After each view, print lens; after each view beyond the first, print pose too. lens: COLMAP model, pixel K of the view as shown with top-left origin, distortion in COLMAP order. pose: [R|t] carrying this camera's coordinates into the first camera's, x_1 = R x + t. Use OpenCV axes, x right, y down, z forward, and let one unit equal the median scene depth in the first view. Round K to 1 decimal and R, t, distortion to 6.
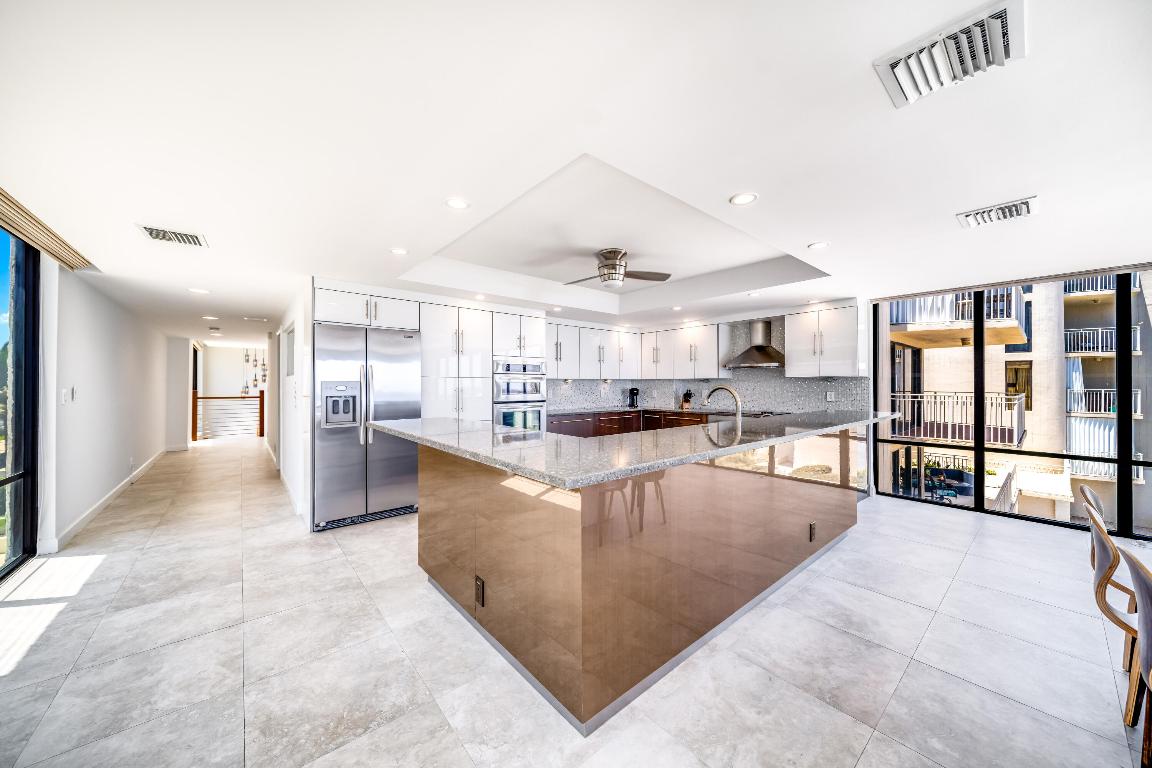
lens RADIAL K [[403.0, 0, 573.7], [0, 403.0, 379.4], [0, 0, 1]] dist [-0.002187, -0.000209]
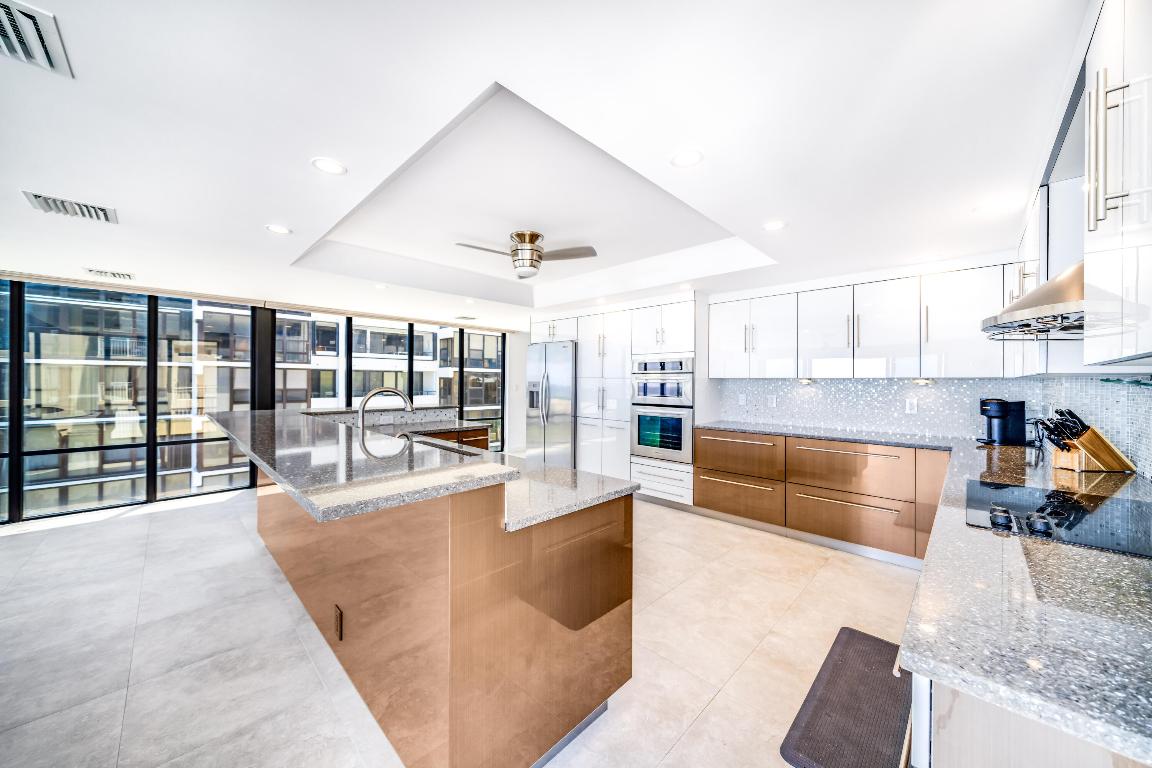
lens RADIAL K [[403.0, 0, 573.7], [0, 403.0, 379.4], [0, 0, 1]] dist [-0.002187, -0.000209]
pose [[0.095423, -0.002766, -0.995433, 0.679532], [0.003726, 0.999990, -0.002422, 0.001401], [0.995430, -0.003478, 0.095432, 0.708005]]
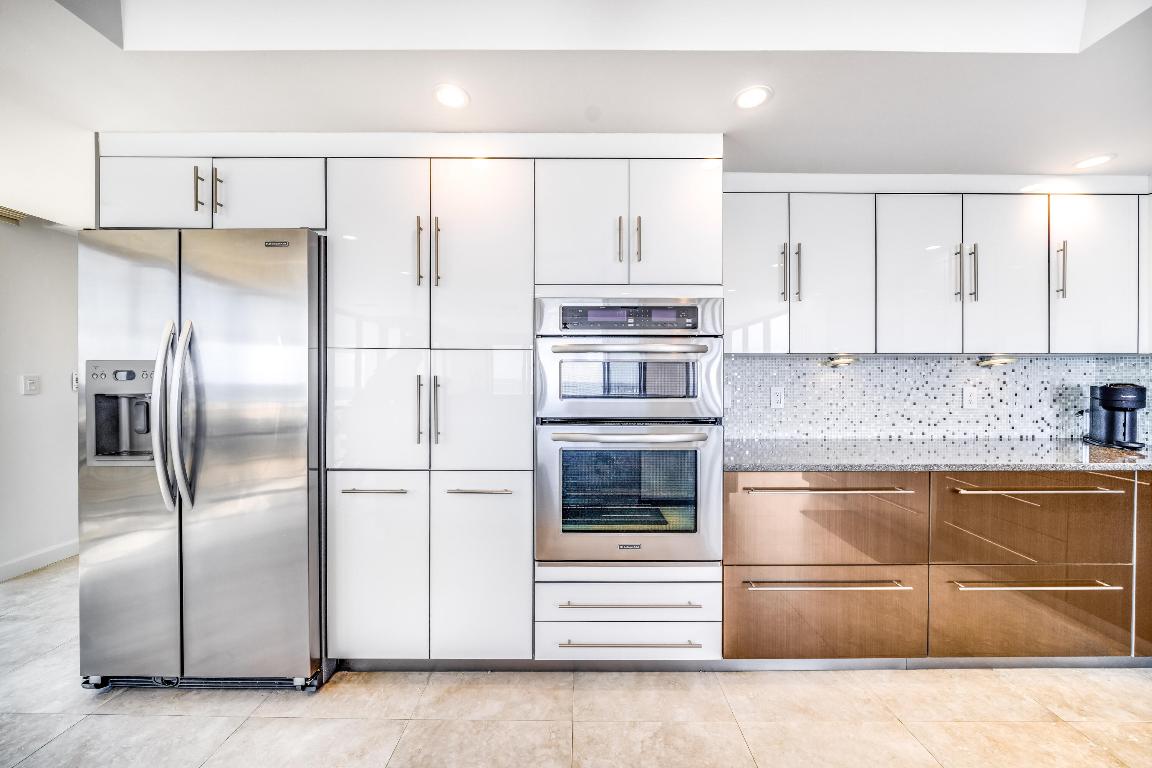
lens RADIAL K [[403.0, 0, 573.7], [0, 403.0, 379.4], [0, 0, 1]] dist [-0.002187, -0.000209]
pose [[0.764979, 0.006719, -0.644020, 0.044507], [0.005710, 0.999836, 0.017214, 0.014923], [0.644029, -0.016846, 0.764815, 0.693655]]
